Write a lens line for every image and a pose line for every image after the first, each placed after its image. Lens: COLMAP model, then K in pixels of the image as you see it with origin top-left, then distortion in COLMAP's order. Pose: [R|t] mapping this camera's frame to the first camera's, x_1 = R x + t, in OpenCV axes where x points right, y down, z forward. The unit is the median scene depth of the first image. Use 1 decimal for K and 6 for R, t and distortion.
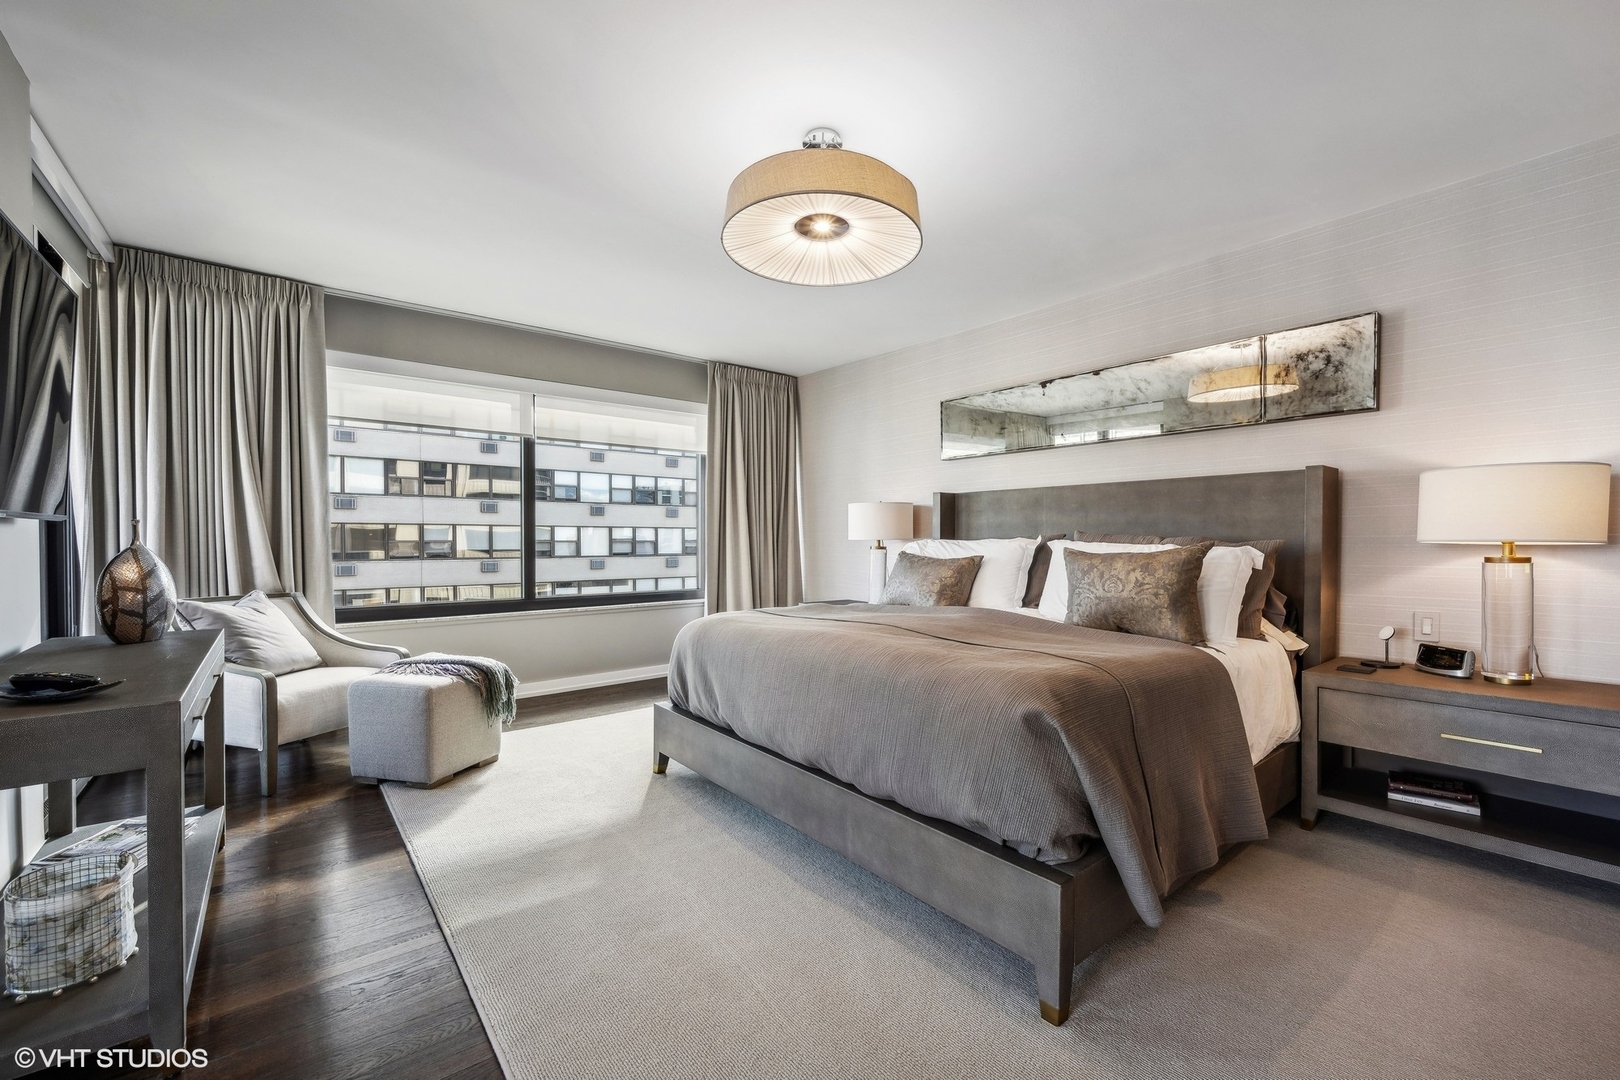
lens RADIAL K [[663.1, 0, 793.0], [0, 663.1, 542.4], [0, 0, 1]] dist [0.003358, -0.000719]
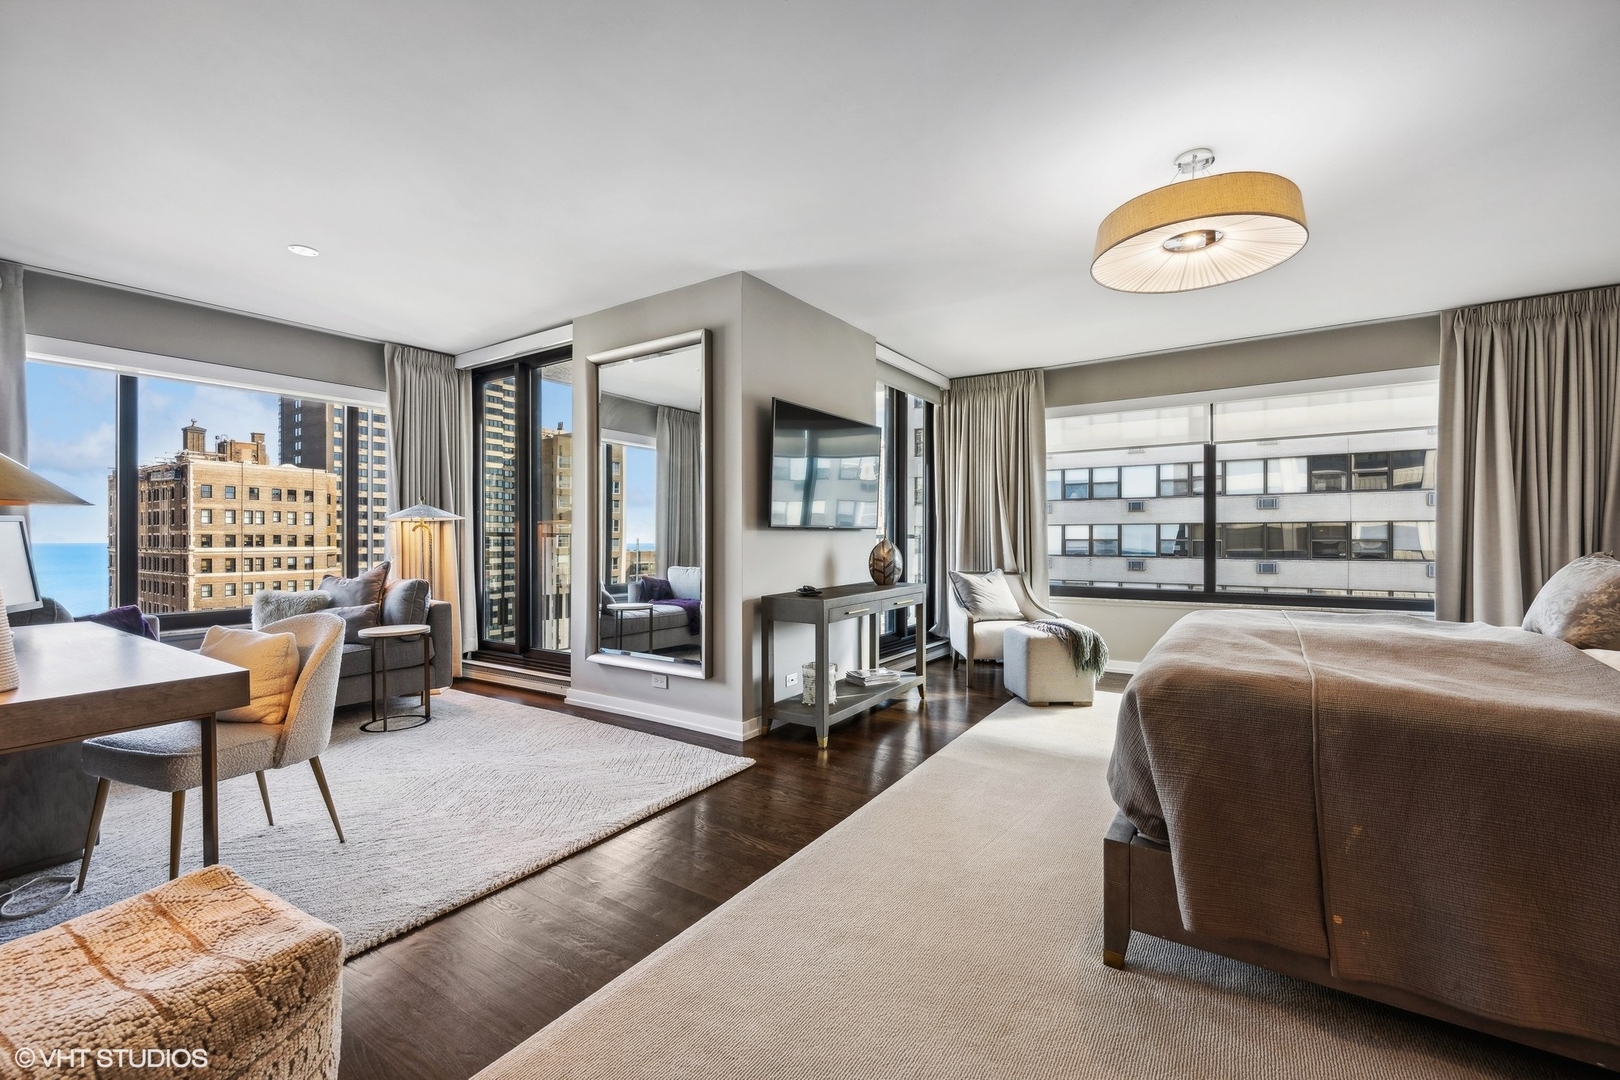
lens RADIAL K [[663.1, 0, 799.1], [0, 663.1, 537.8], [0, 0, 1]] dist [0.003358, -0.000719]
pose [[0.276960, 0.000899, -0.960881, 0.557401], [-0.006404, 0.999979, -0.000910, 0.001023], [0.960860, 0.006406, 0.276960, 0.069395]]
